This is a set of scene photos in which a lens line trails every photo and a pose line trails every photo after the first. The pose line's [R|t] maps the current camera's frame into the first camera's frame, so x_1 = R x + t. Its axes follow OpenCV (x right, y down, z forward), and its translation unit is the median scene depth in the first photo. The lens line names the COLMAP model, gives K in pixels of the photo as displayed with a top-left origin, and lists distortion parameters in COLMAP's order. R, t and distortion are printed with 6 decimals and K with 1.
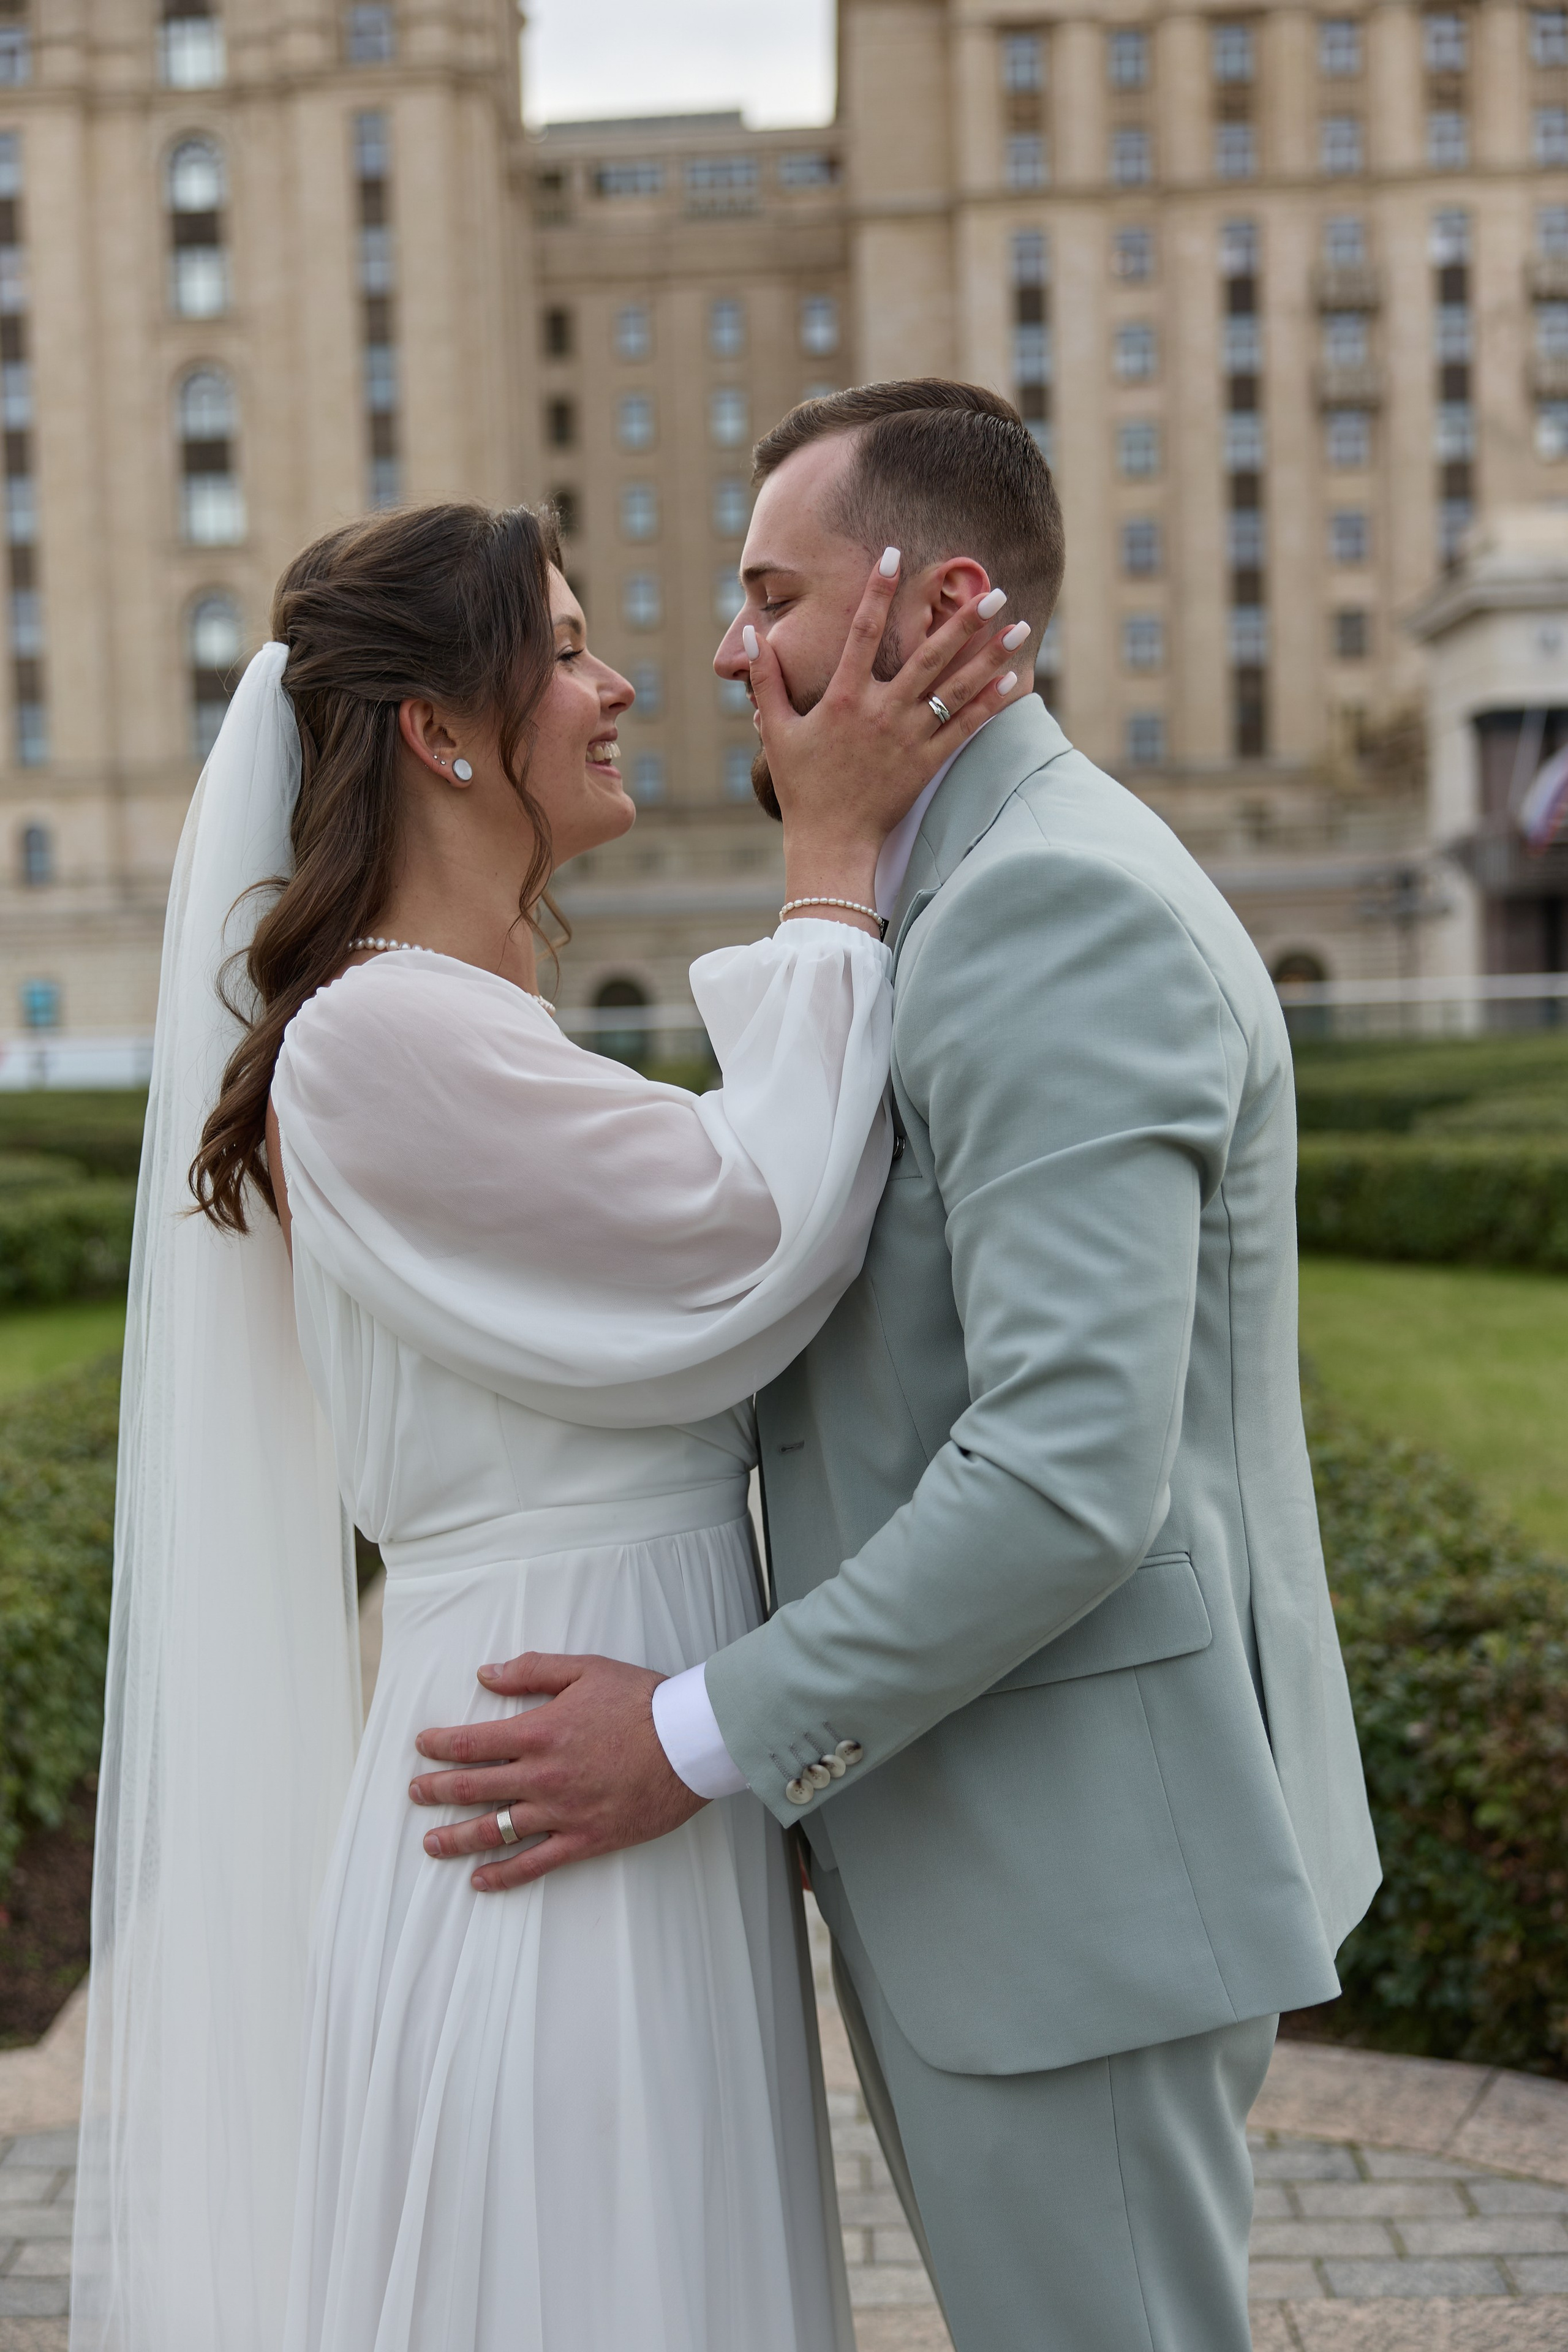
lens RADIAL K [[2796.6, 0, 784.0], [0, 2796.6, 1176.0], [0, 0, 1]] dist [0.004486, -0.016404]
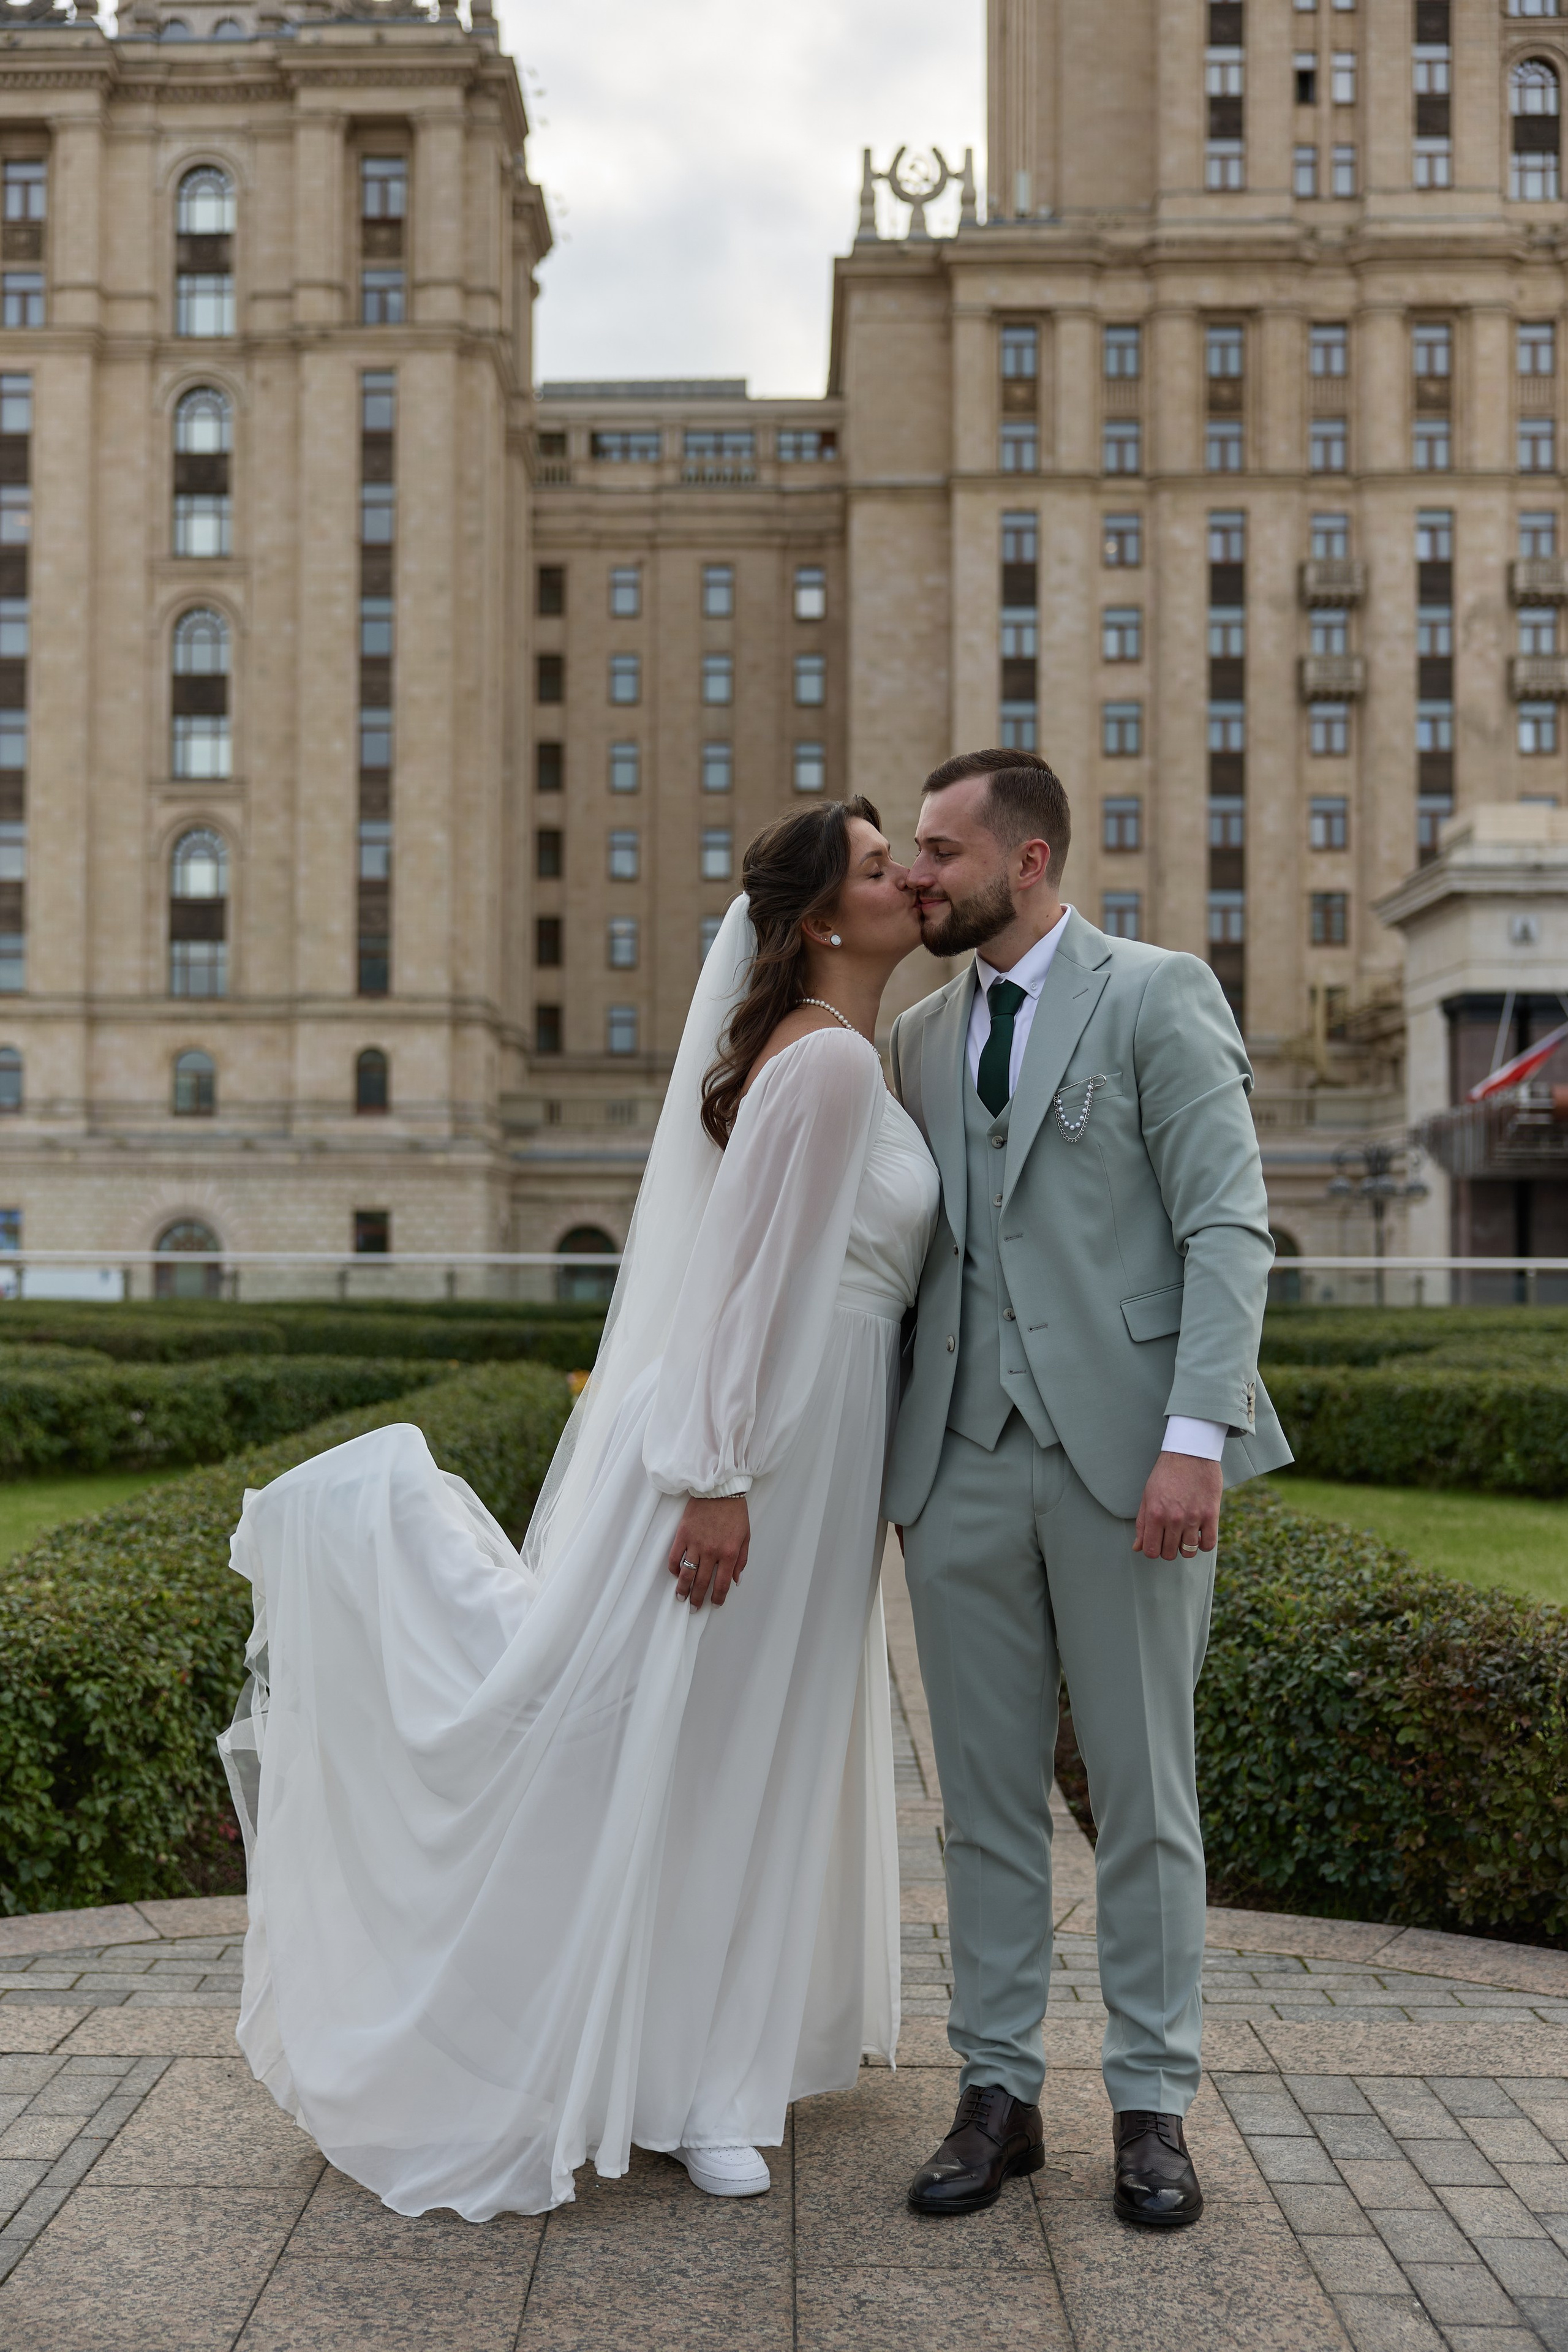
lens RADIAL K [[2941.9, 0, 784.0], [0, 2941.9, 1176.0], [0, 0, 1]] dist [0.013746, -0.025592]
pose [[0.999013, 0.040727, 0.017736, -0.007564], [-0.038795, 0.994403, -0.098276, 0.010291], [-0.021639, 0.097491, 0.995001, -0.039329]]
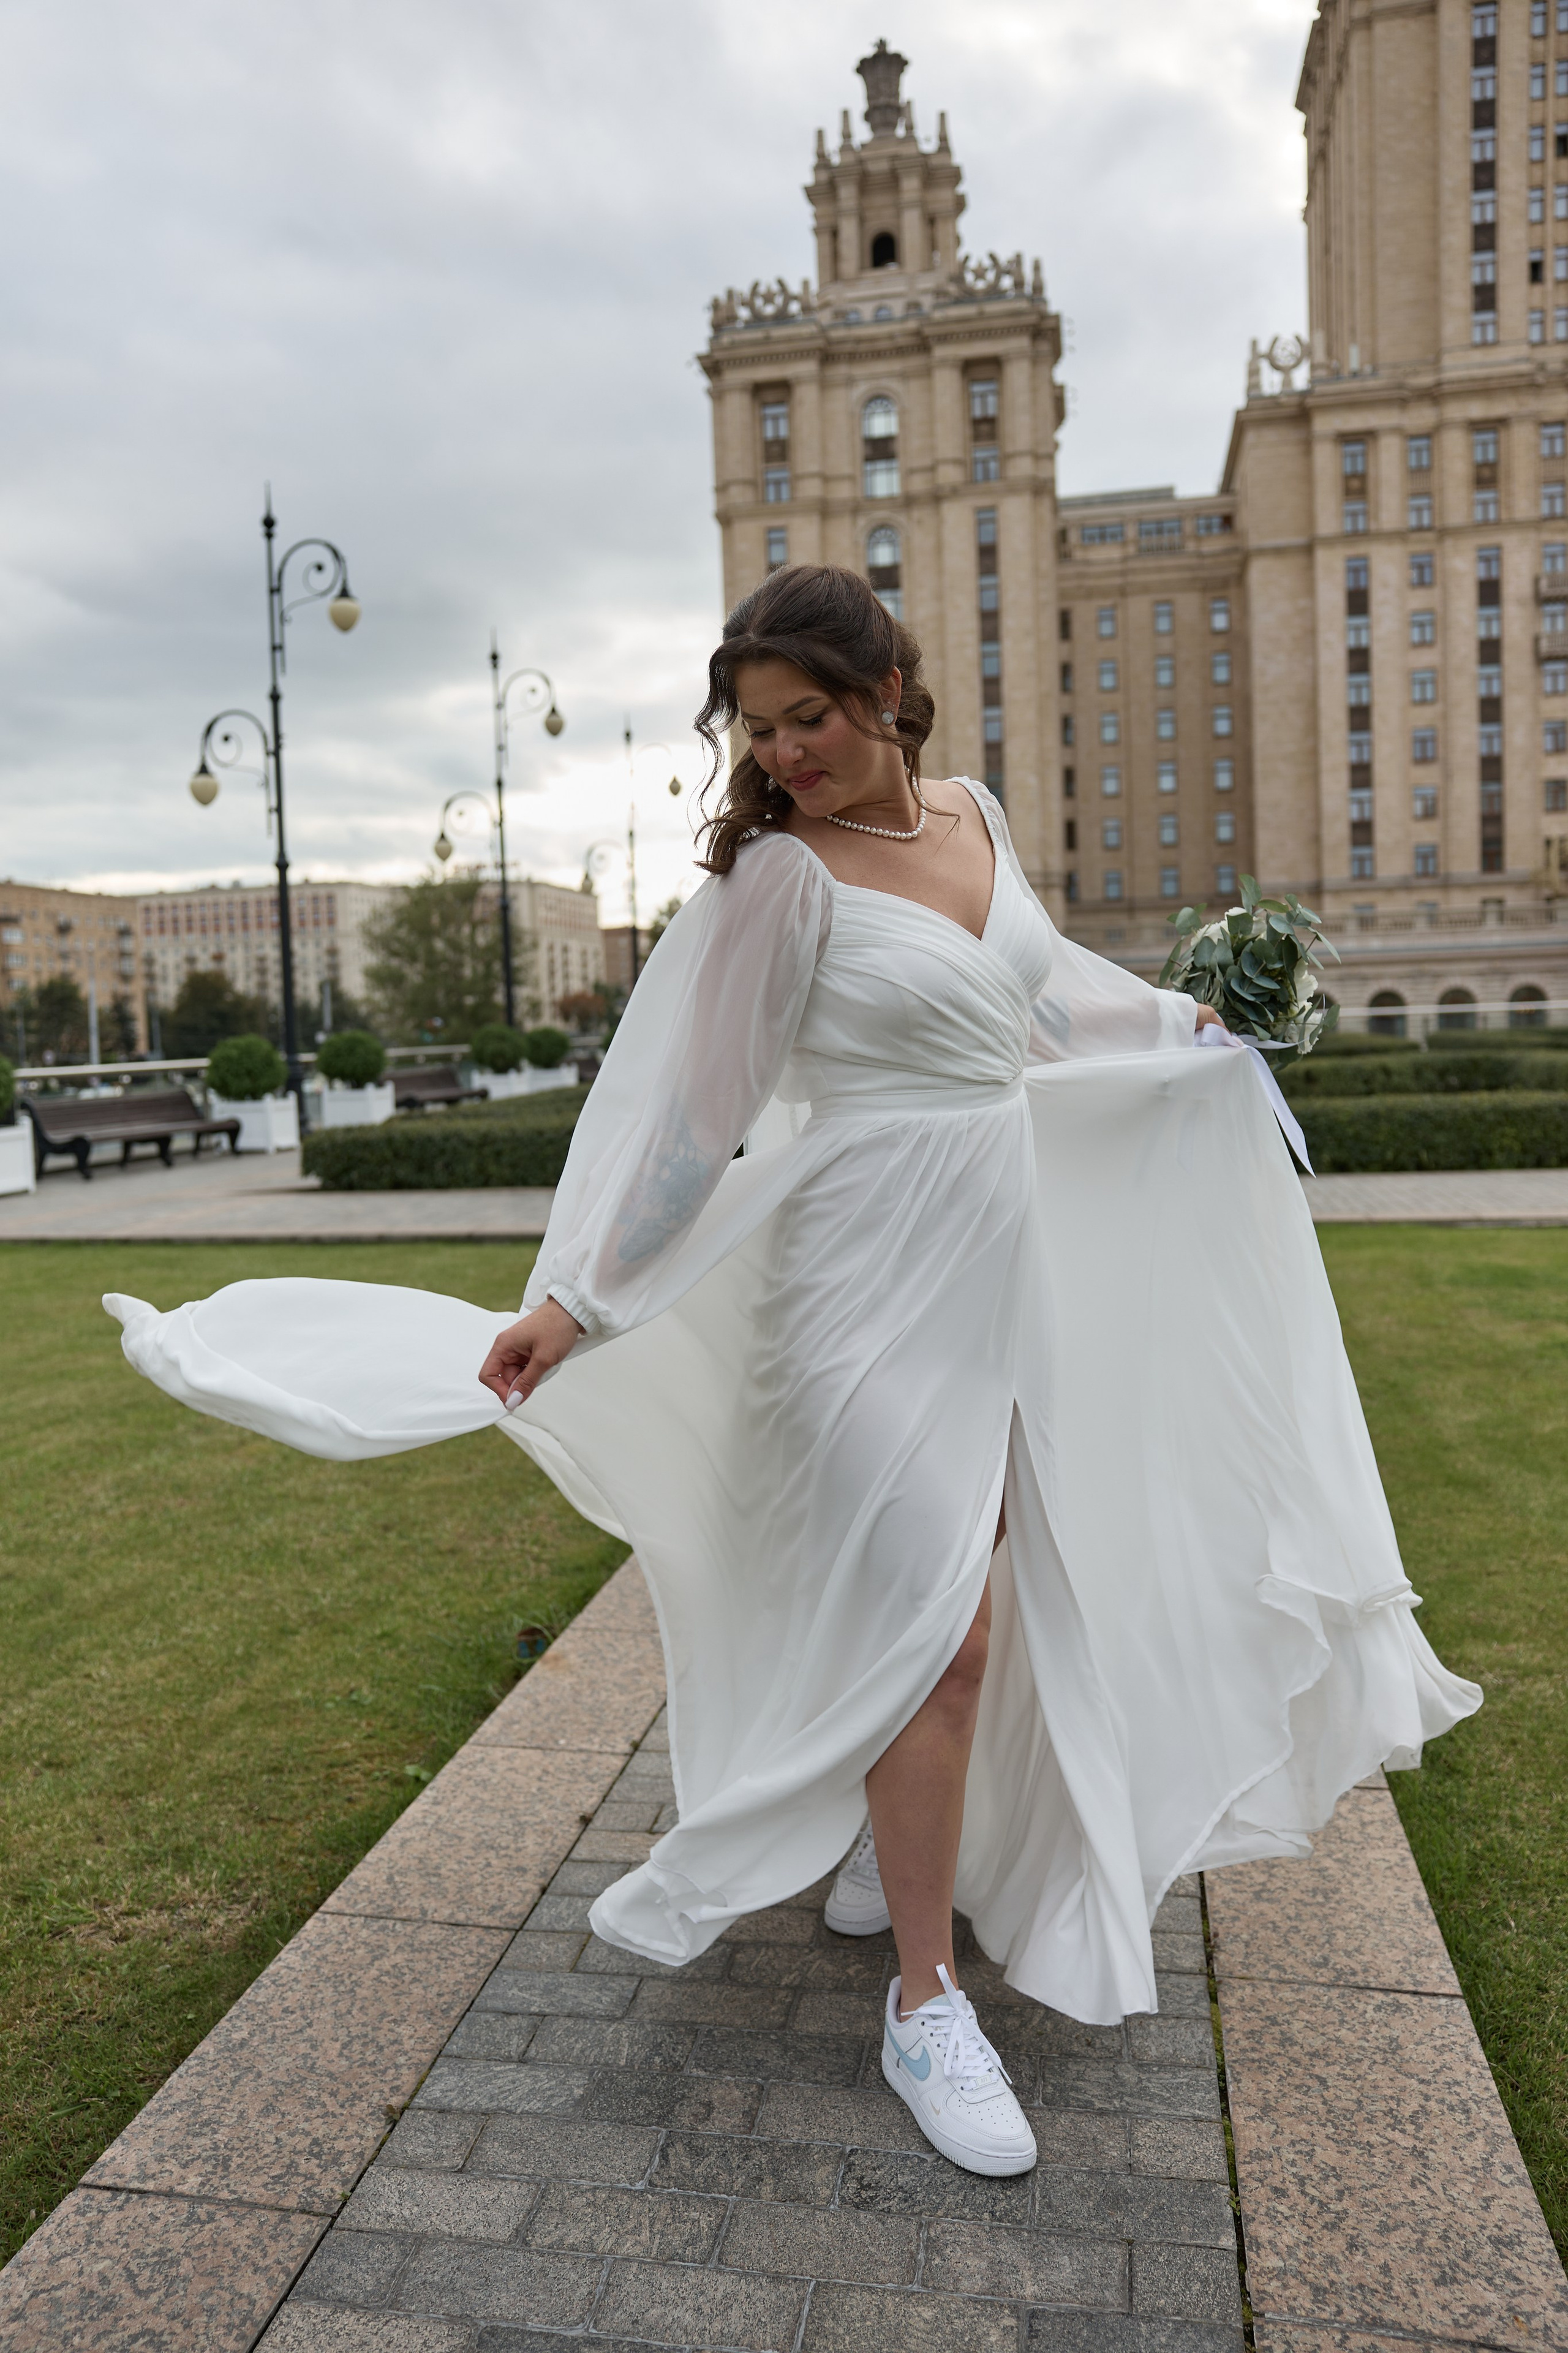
lens RADIAL K [[1872.0, 0, 709.6], [0, 1872.0, 1196.3], [0, 0, 1]] dist [-0.083172, 0.085244]
pose [[0.987102, 0.010283, -0.159763, -0.123286], [-0.006795, 0.999727, 0.022362, 0.023736], [0.159950, -0.020988, 0.986902, -0.171117]]
